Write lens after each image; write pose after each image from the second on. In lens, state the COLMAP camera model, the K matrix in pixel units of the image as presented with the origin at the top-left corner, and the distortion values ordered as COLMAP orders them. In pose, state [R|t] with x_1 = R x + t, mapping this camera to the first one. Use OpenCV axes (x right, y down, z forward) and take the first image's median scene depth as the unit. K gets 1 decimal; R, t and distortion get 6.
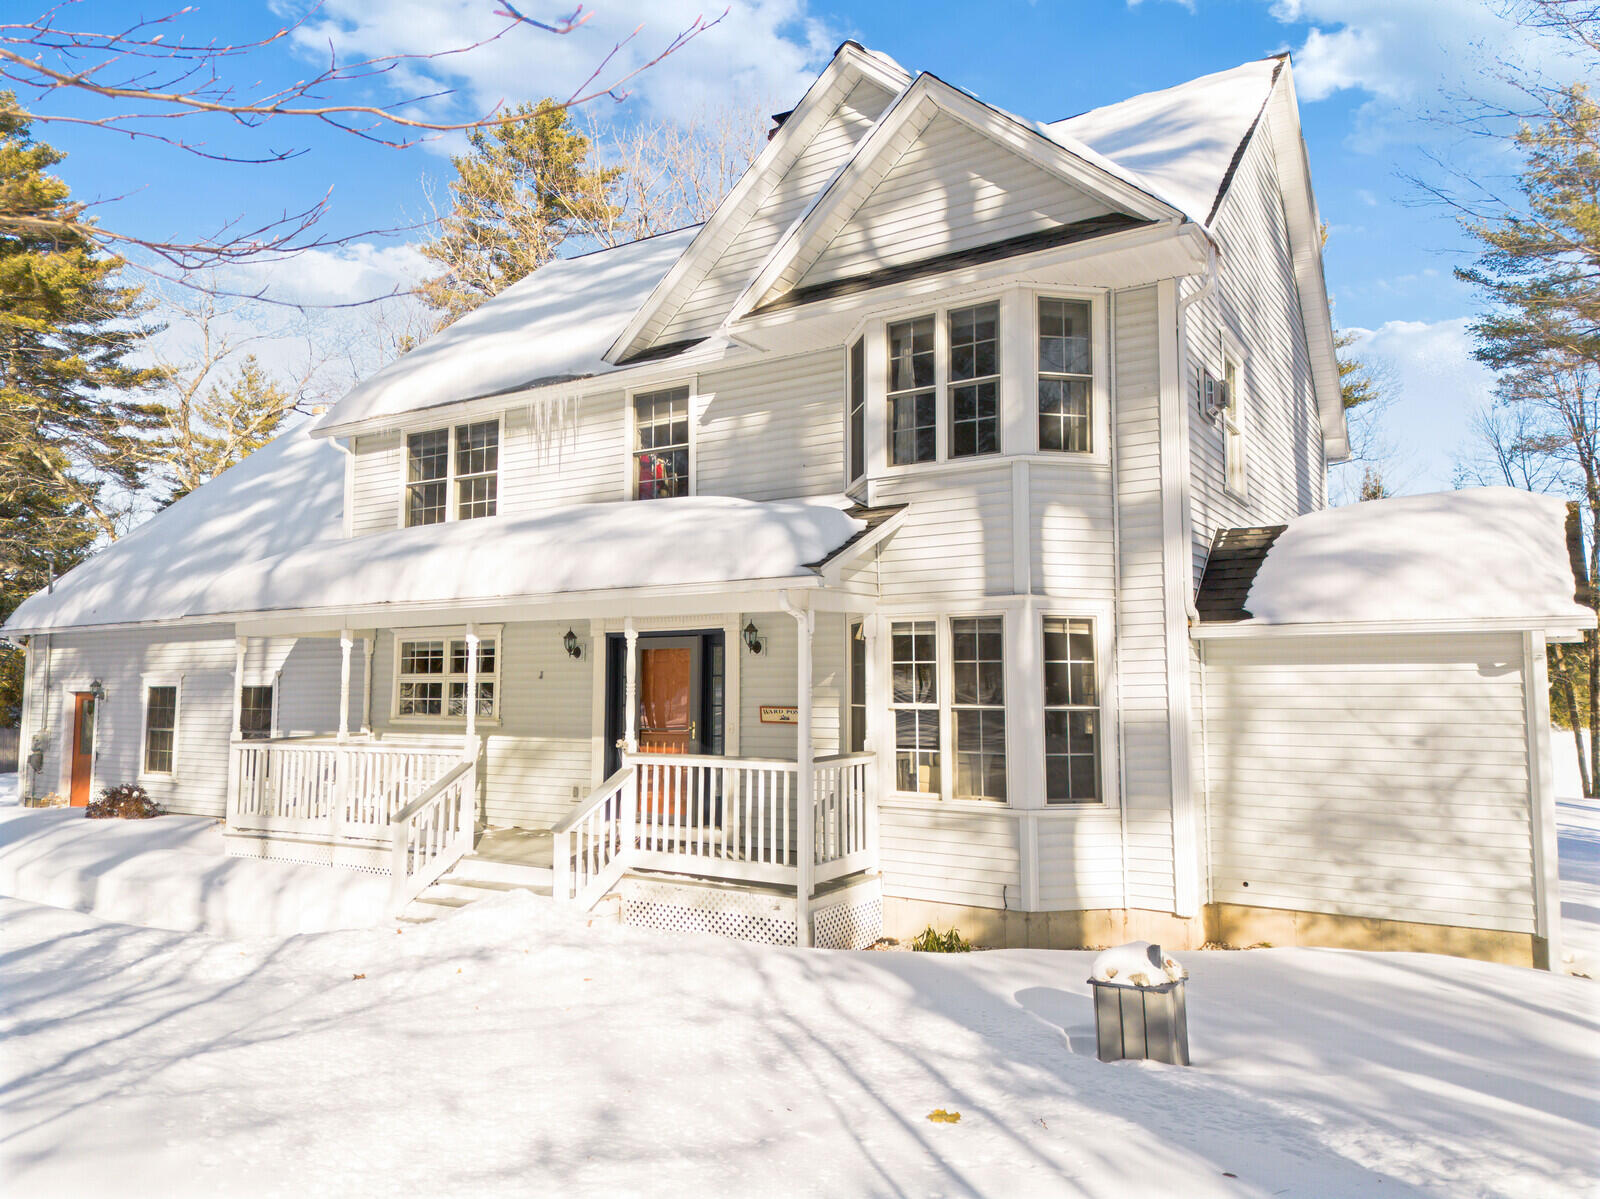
lens RADIAL K [[1136.7, 0, 812.2], [0, 1136.7, 525.8], [0, 0, 1]] dist [0.044948, -0.018035]
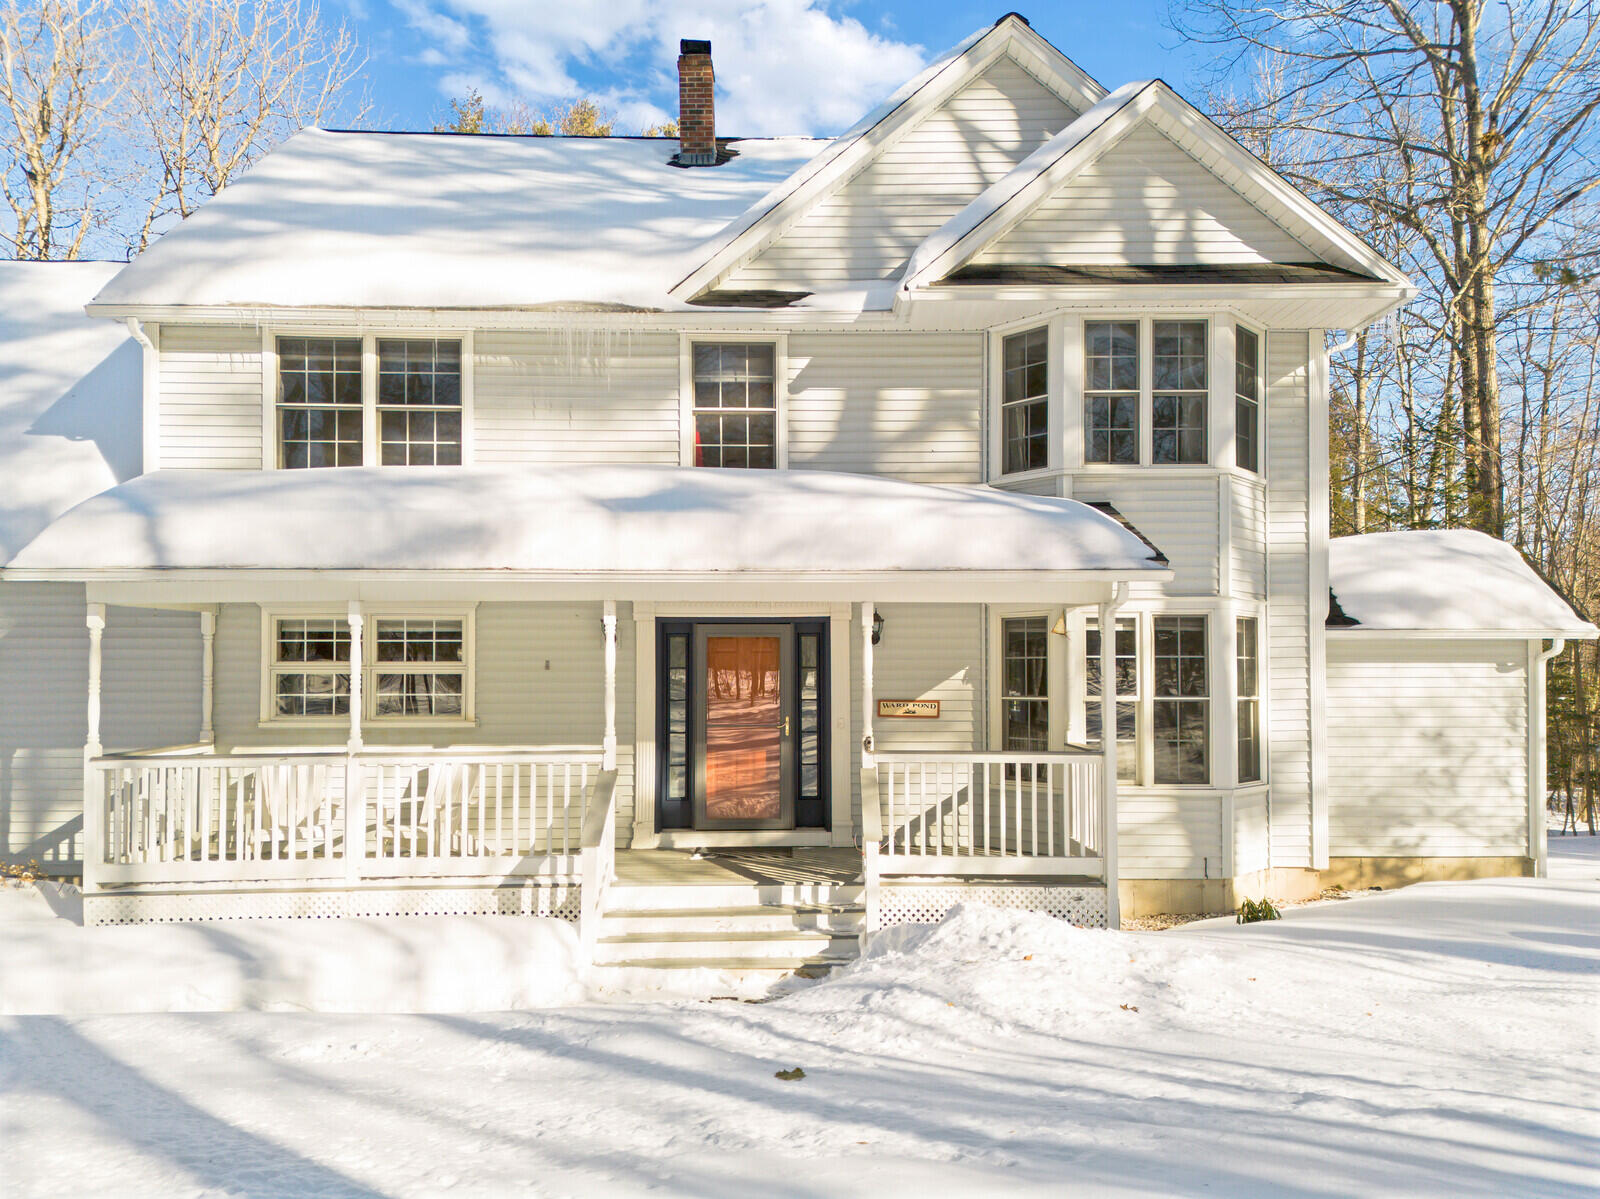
lens RADIAL K [[1136.7, 0, 799.1], [0, 1136.7, 611.6], [0, 0, 1]] dist [0.044948, -0.018035]
pose [[0.829021, 0.040056, 0.557780, -0.594512], [-0.078455, 0.995898, 0.045088, 0.044530], [-0.553686, -0.081140, 0.828763, 0.242440]]
